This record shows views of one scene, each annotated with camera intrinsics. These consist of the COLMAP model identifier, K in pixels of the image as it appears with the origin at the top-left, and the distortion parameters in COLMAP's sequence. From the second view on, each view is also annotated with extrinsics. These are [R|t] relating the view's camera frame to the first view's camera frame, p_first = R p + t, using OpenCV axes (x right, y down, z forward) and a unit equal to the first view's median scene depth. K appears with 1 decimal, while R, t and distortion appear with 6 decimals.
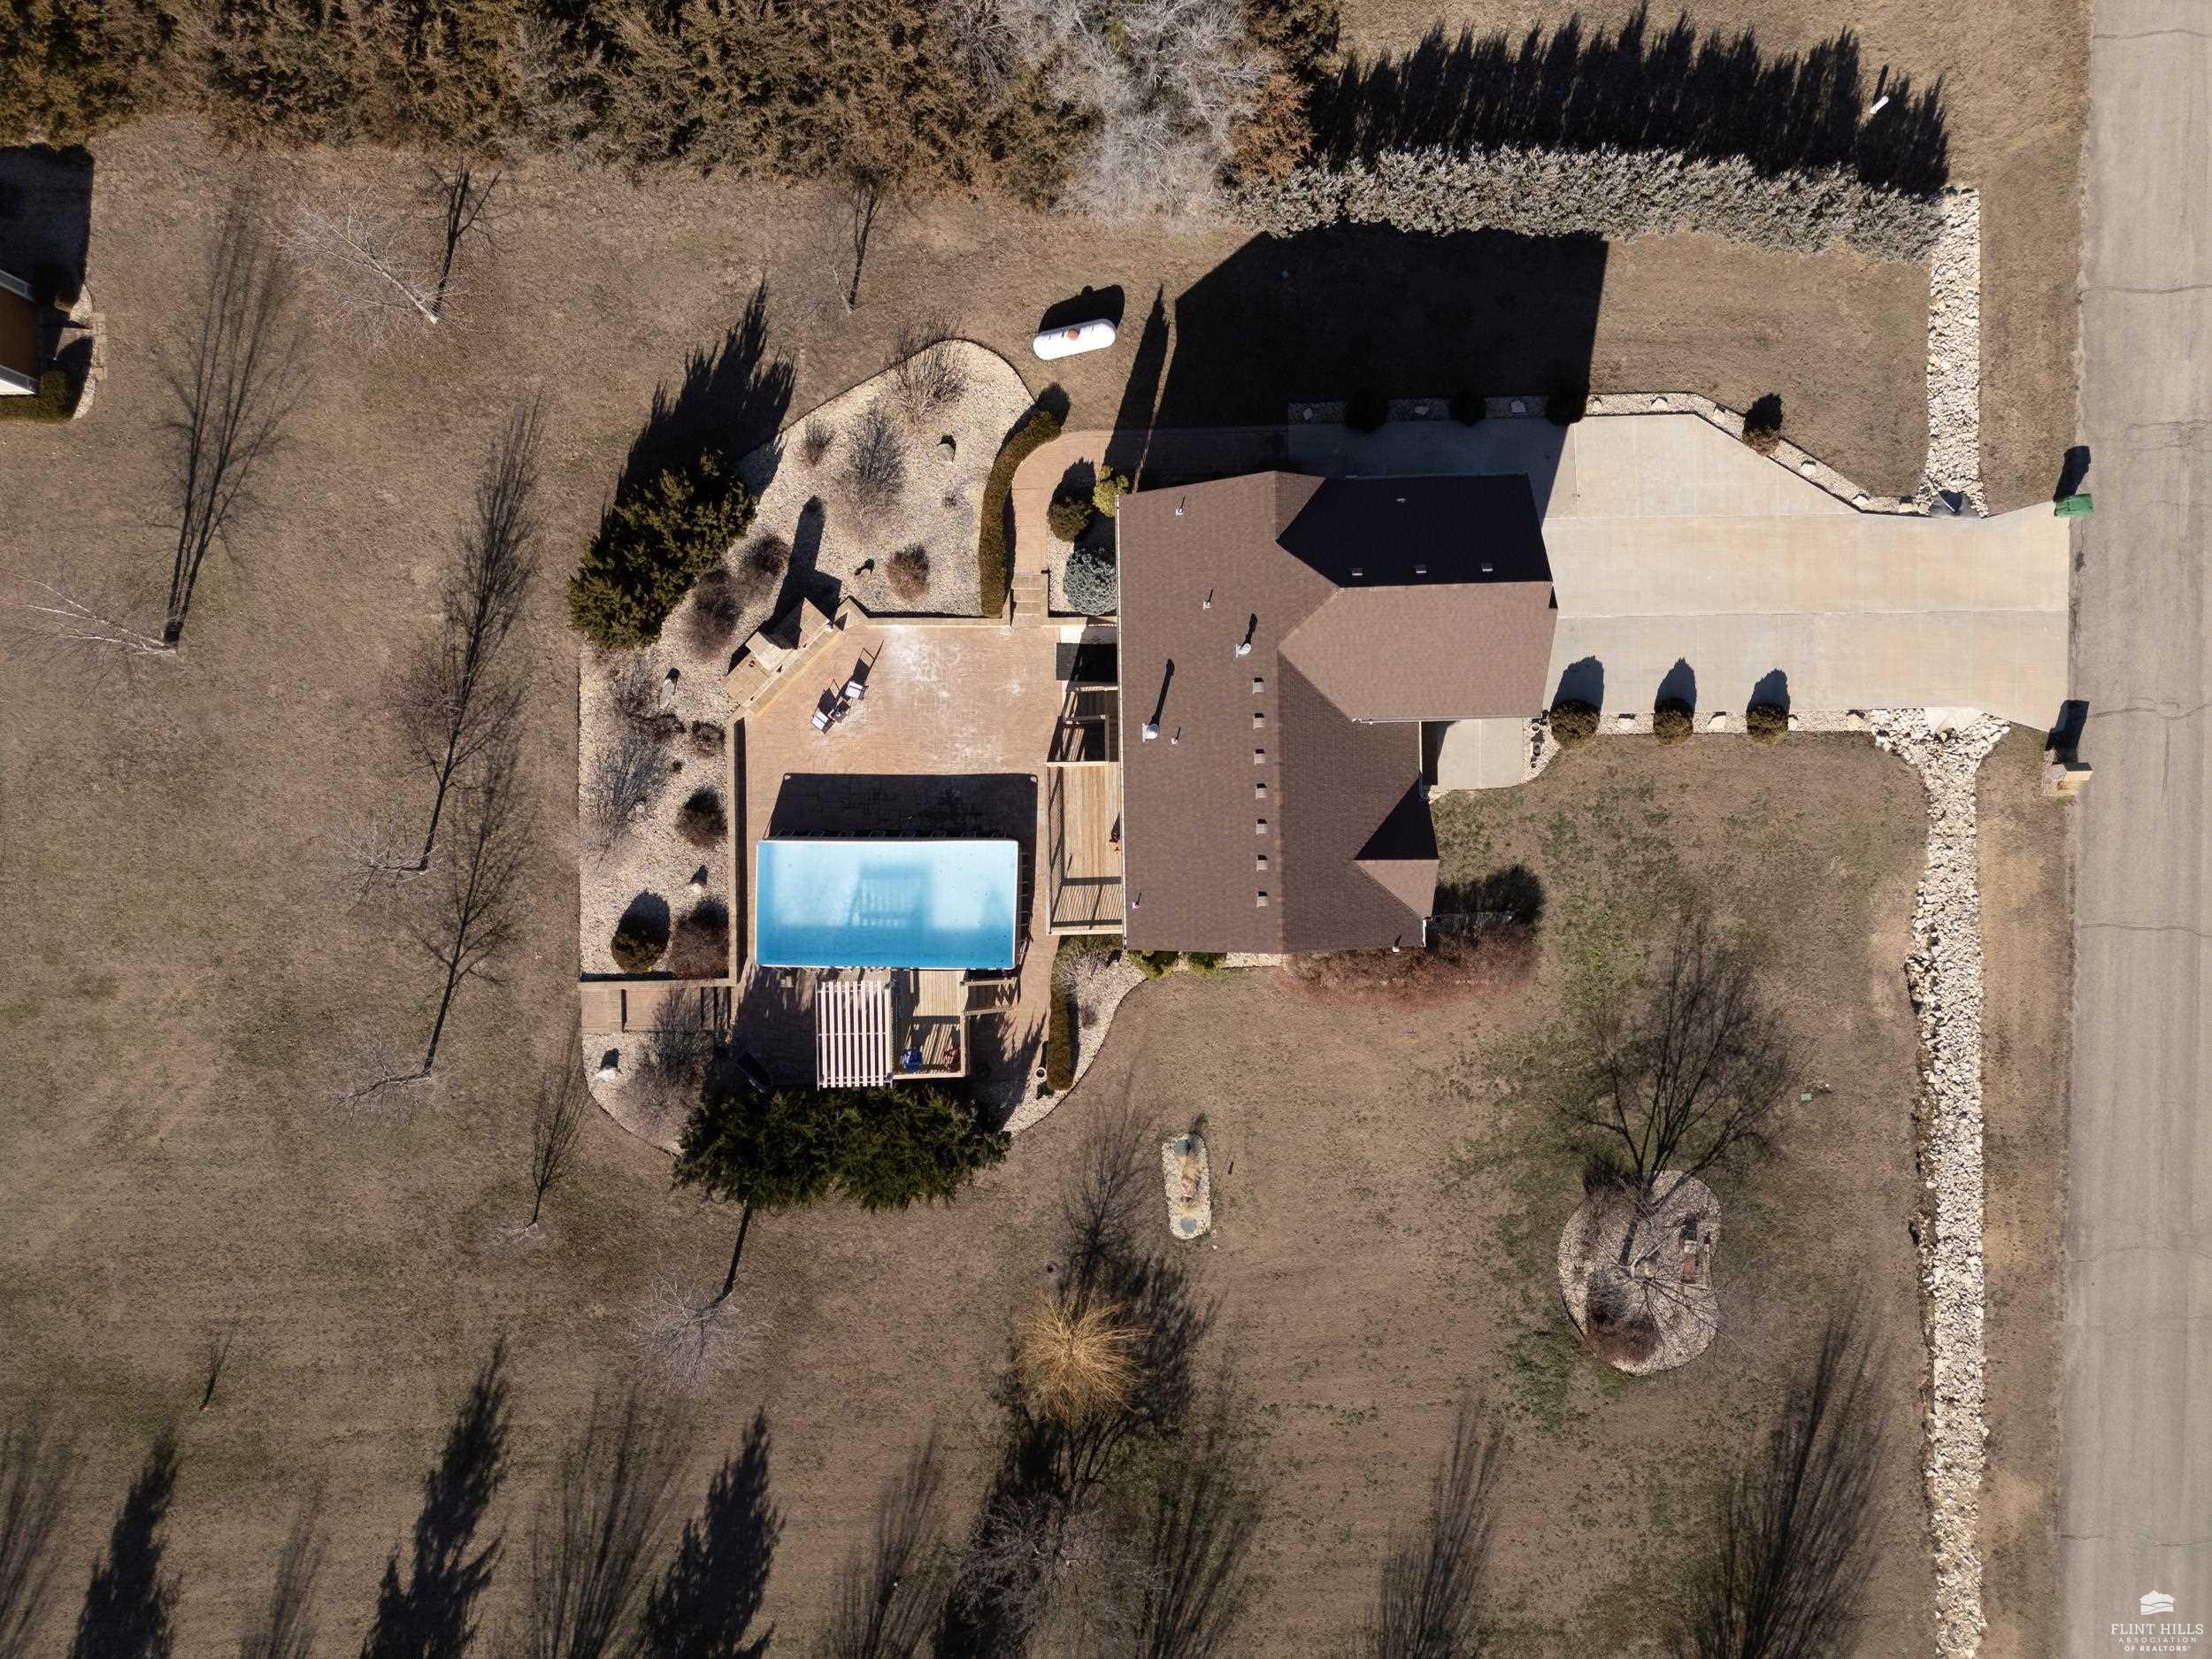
lens RADIAL K [[1539.0, 0, 1102.9], [0, 1539.0, 823.3], [0, 0, 1]] dist [0.073685, -0.068102]
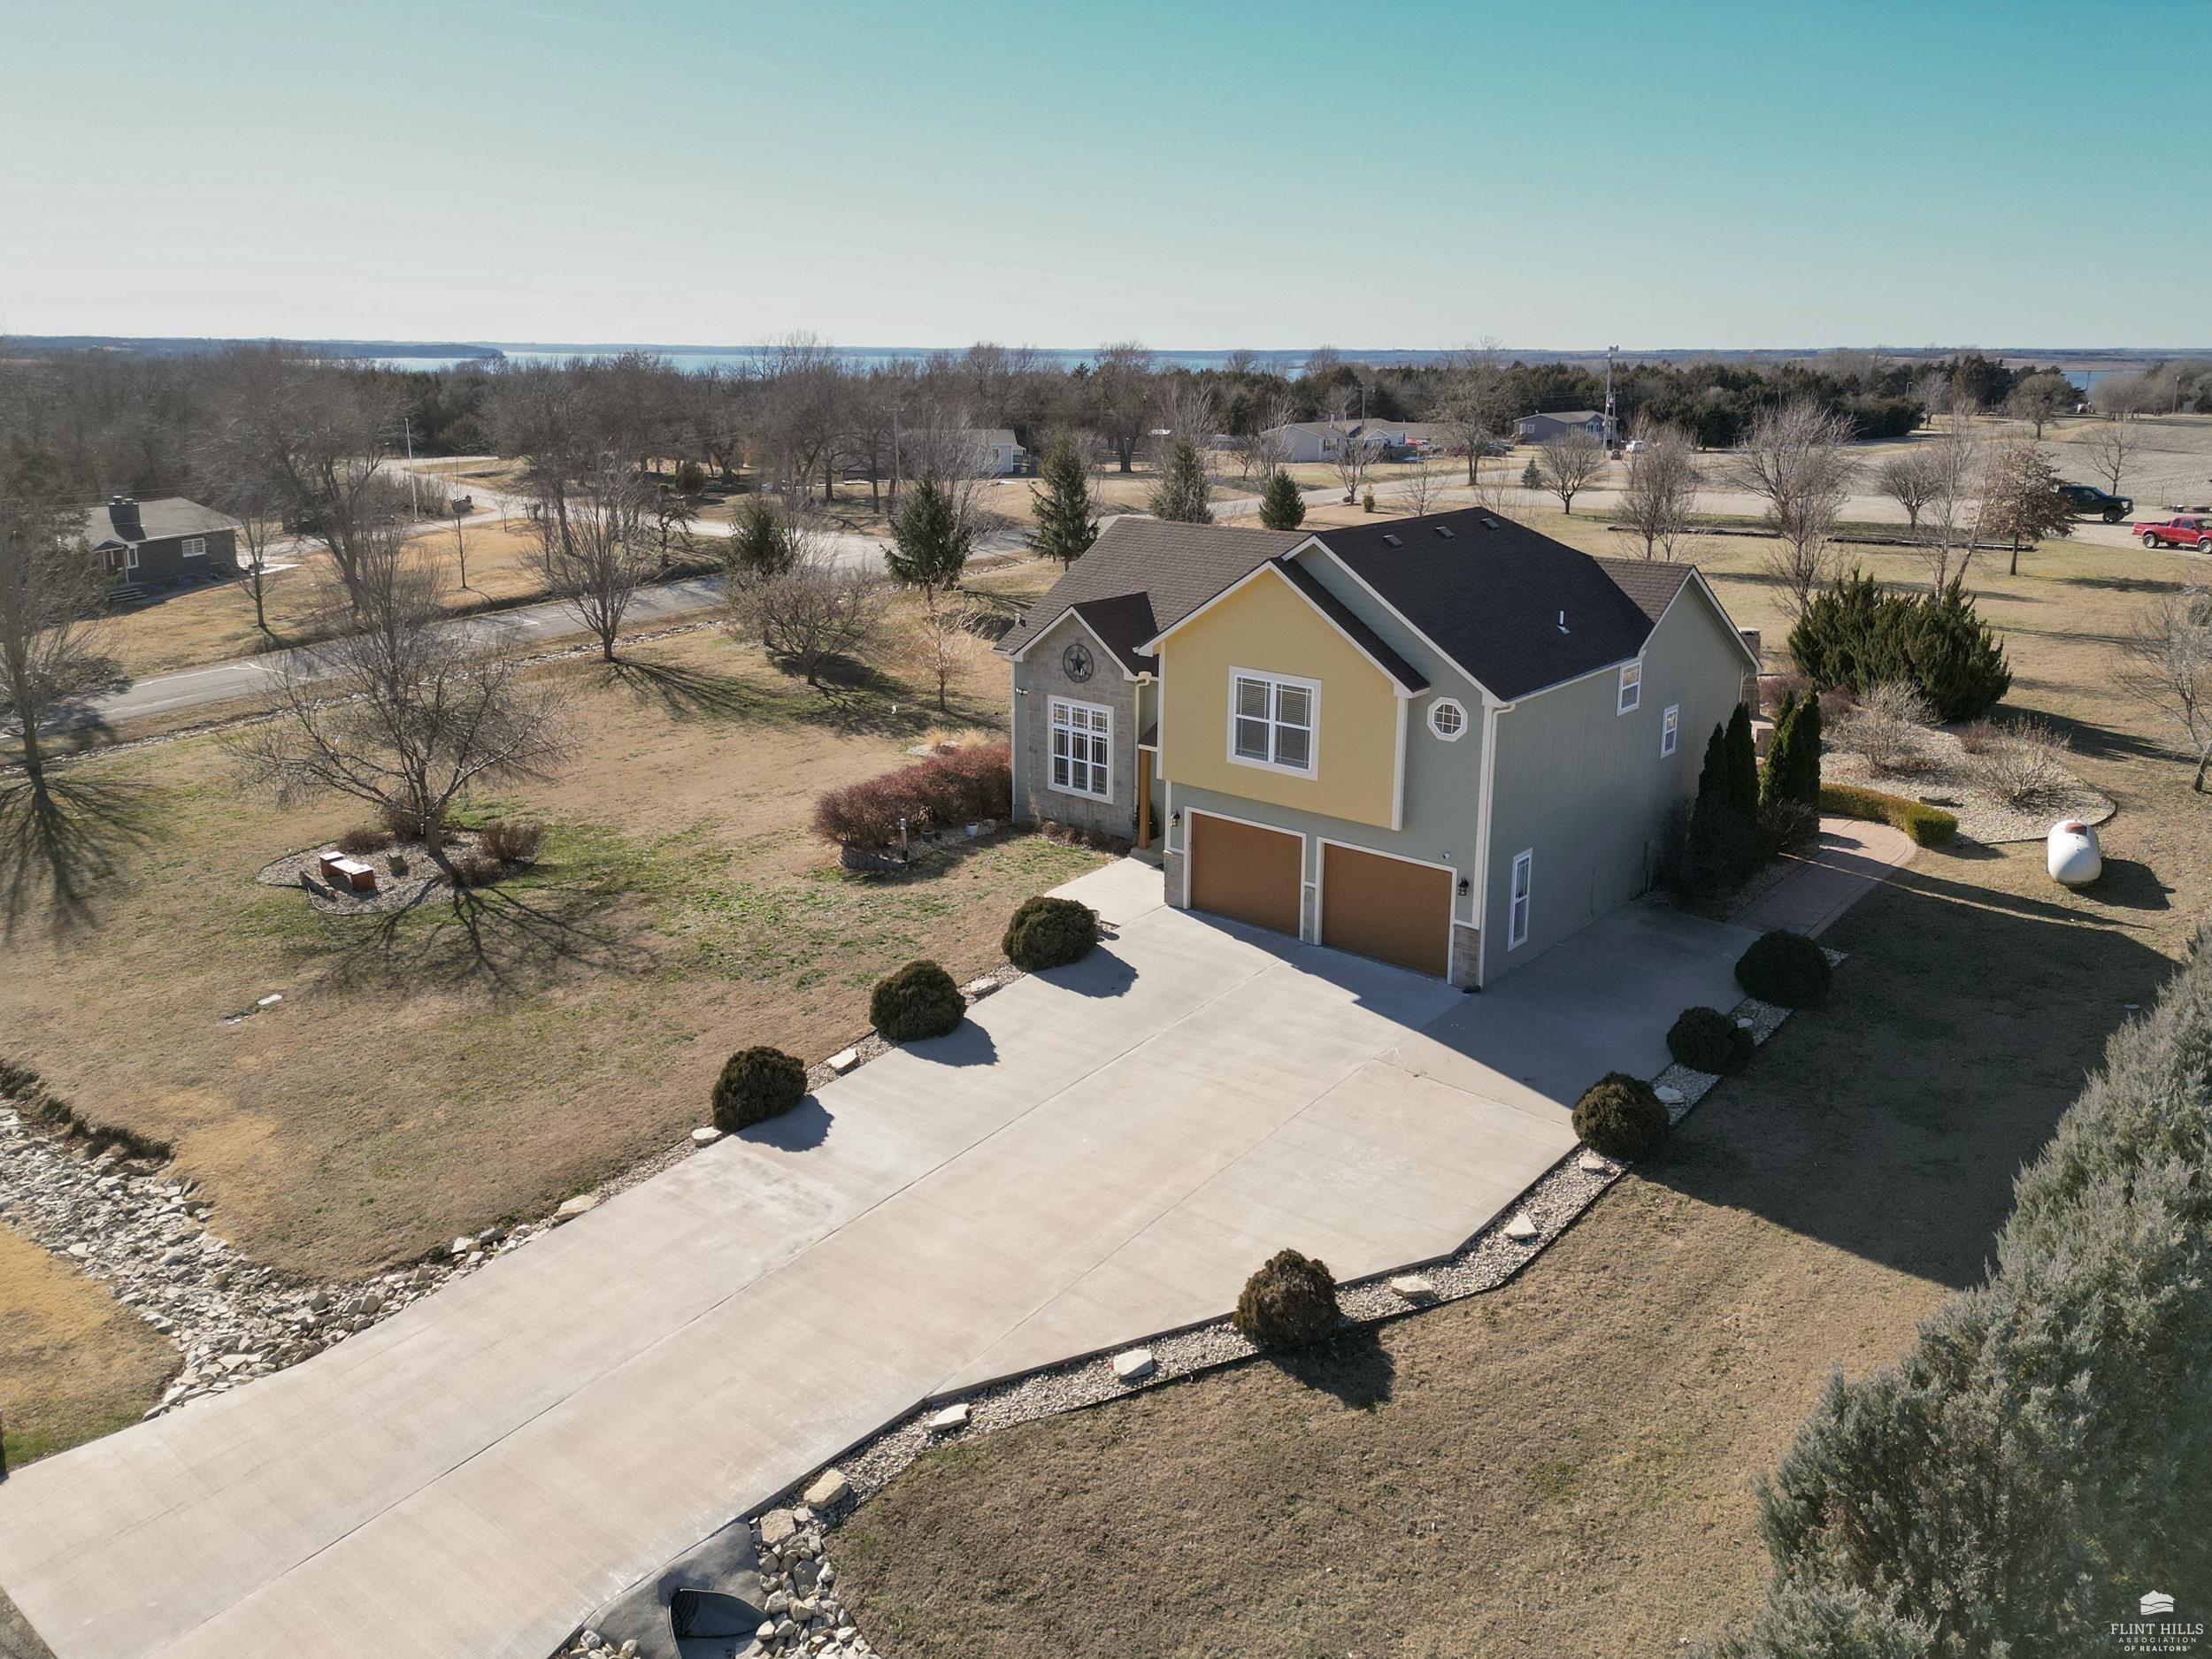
lens RADIAL K [[1635.4, 0, 1090.0], [0, 1635.4, 732.1], [0, 0, 1]] dist [0.015567, -0.003943]
pose [[-0.660615, 0.181403, -0.728478, 0.685679], [-0.750674, -0.148289, 0.643816, -0.424103], [0.008765, 0.972164, 0.234136, 0.784297]]
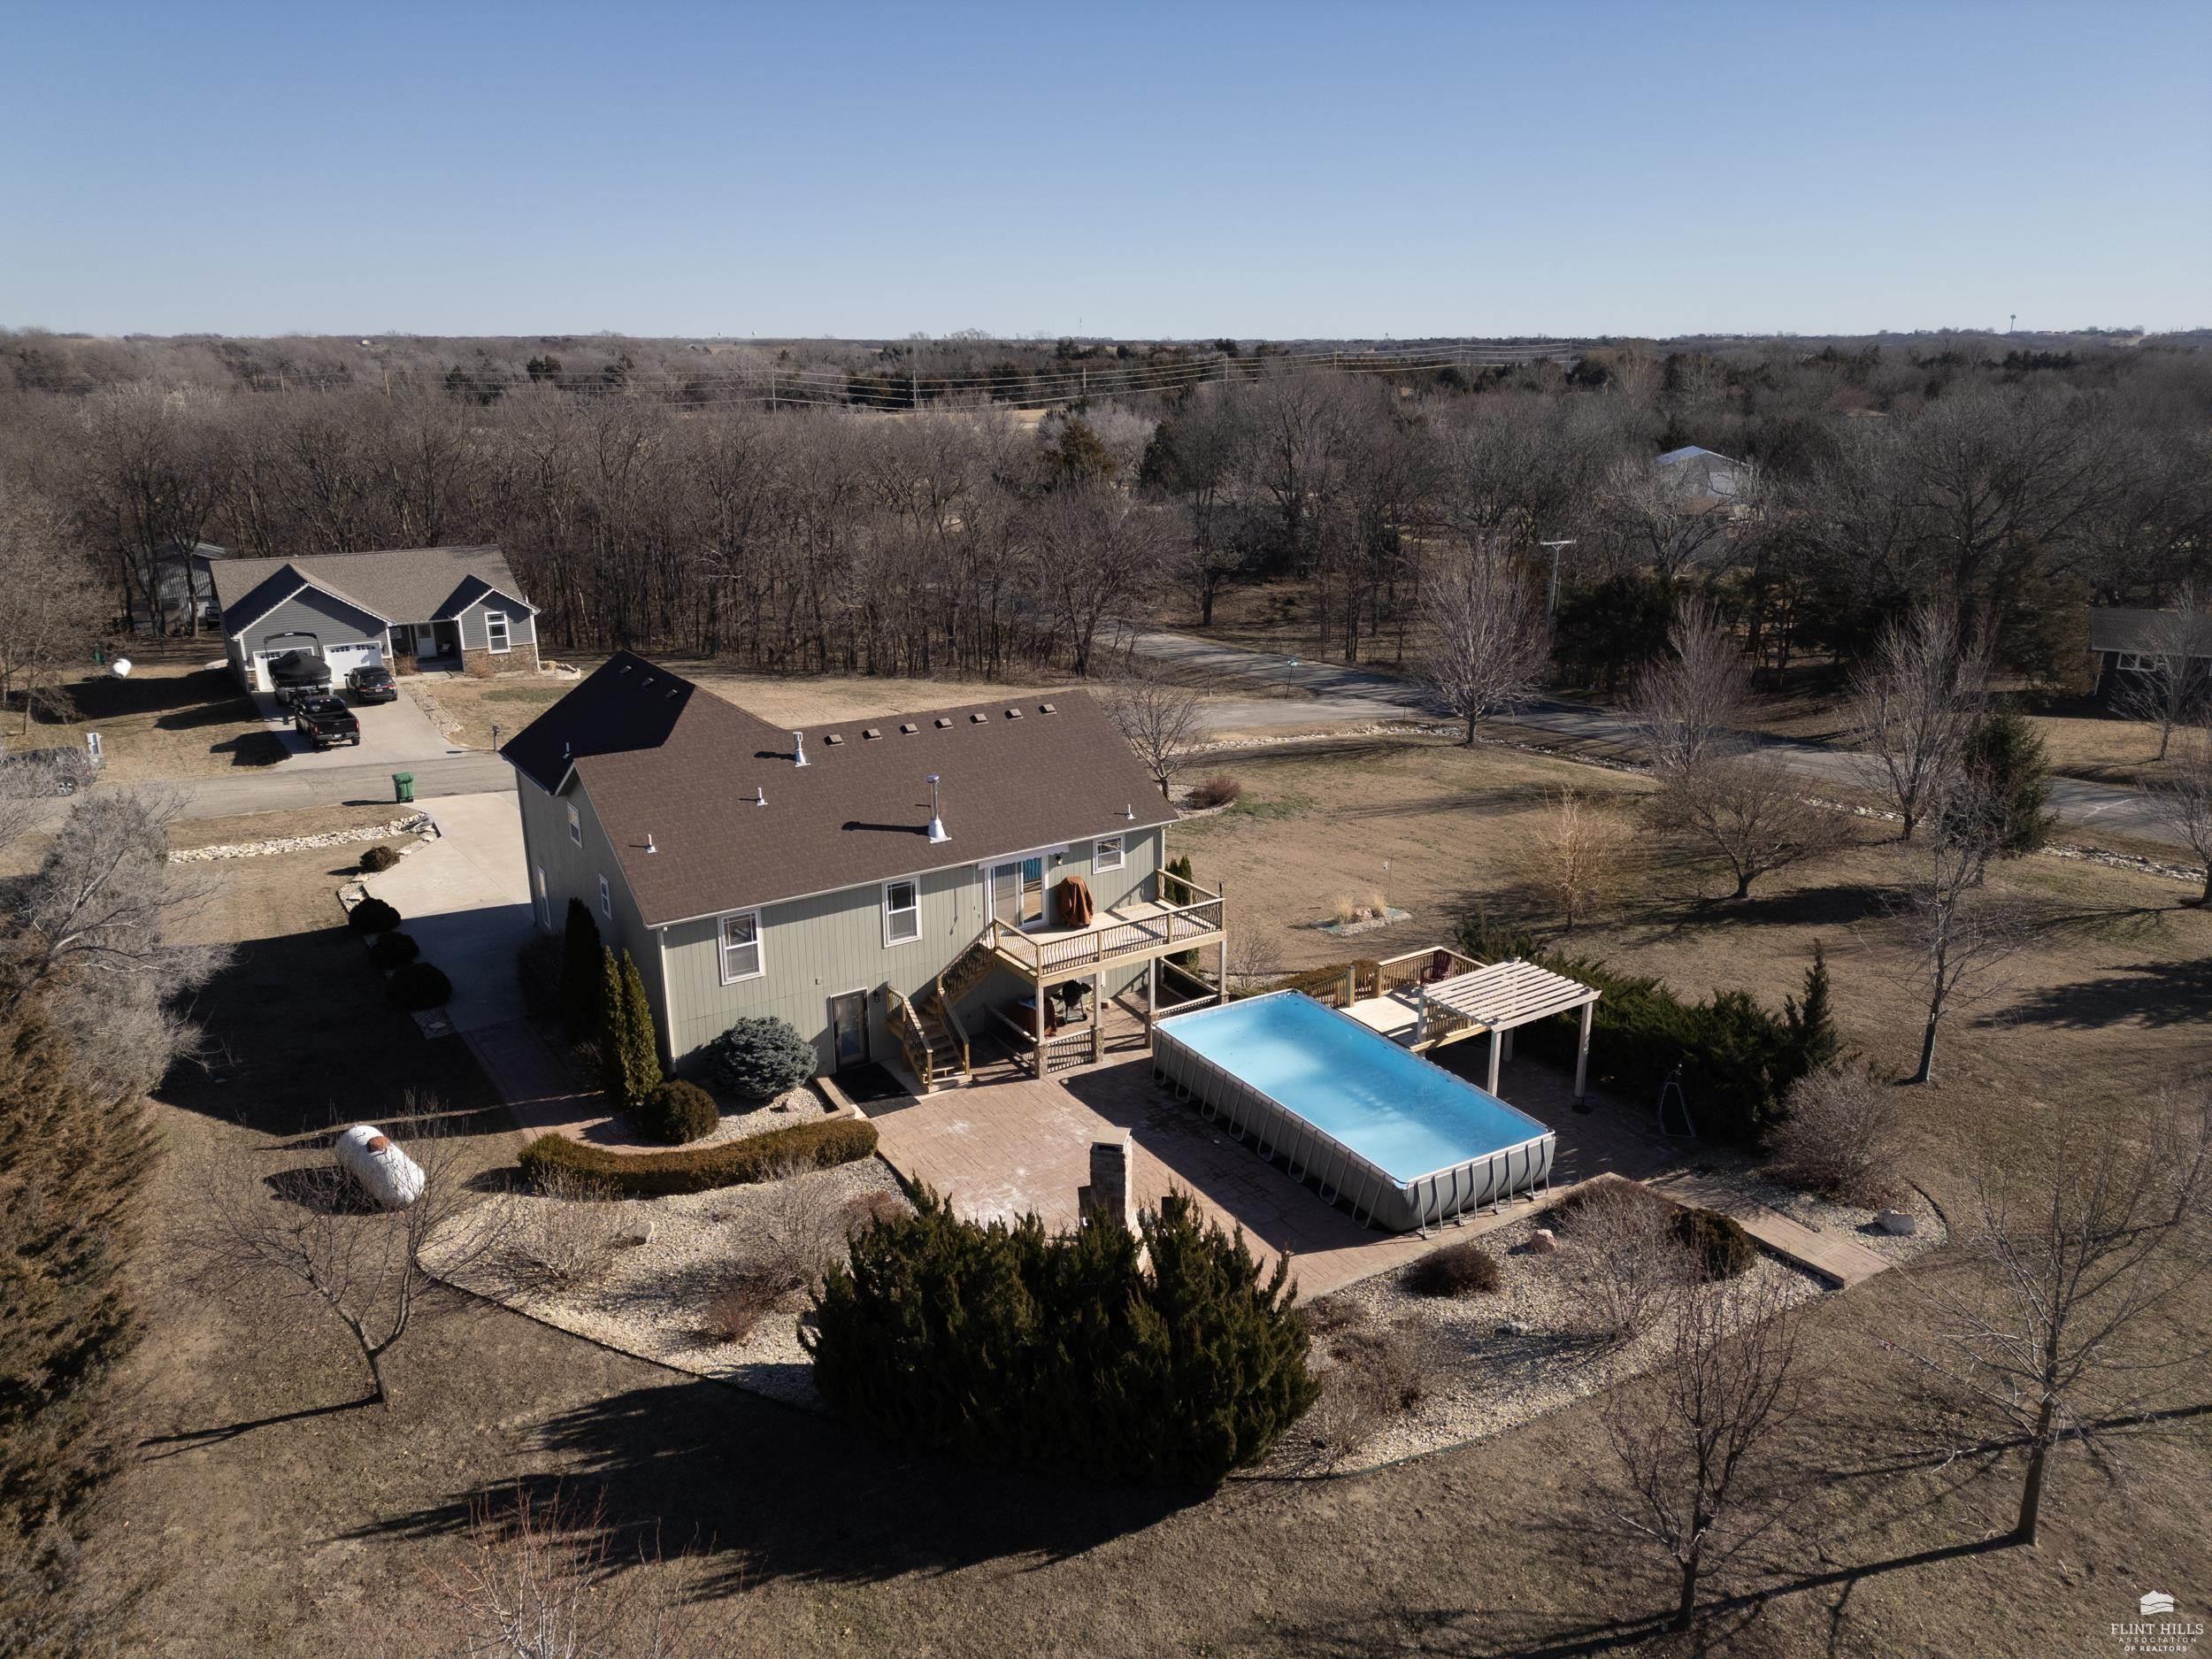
lens RADIAL K [[1539.0, 0, 1102.9], [0, 1539.0, 823.3], [0, 0, 1]] dist [0.073685, -0.068102]
pose [[-0.534457, -0.232936, 0.812463, -0.597615], [0.845156, -0.156561, 0.511077, -0.354913], [0.008152, 0.959807, 0.280542, 0.700515]]
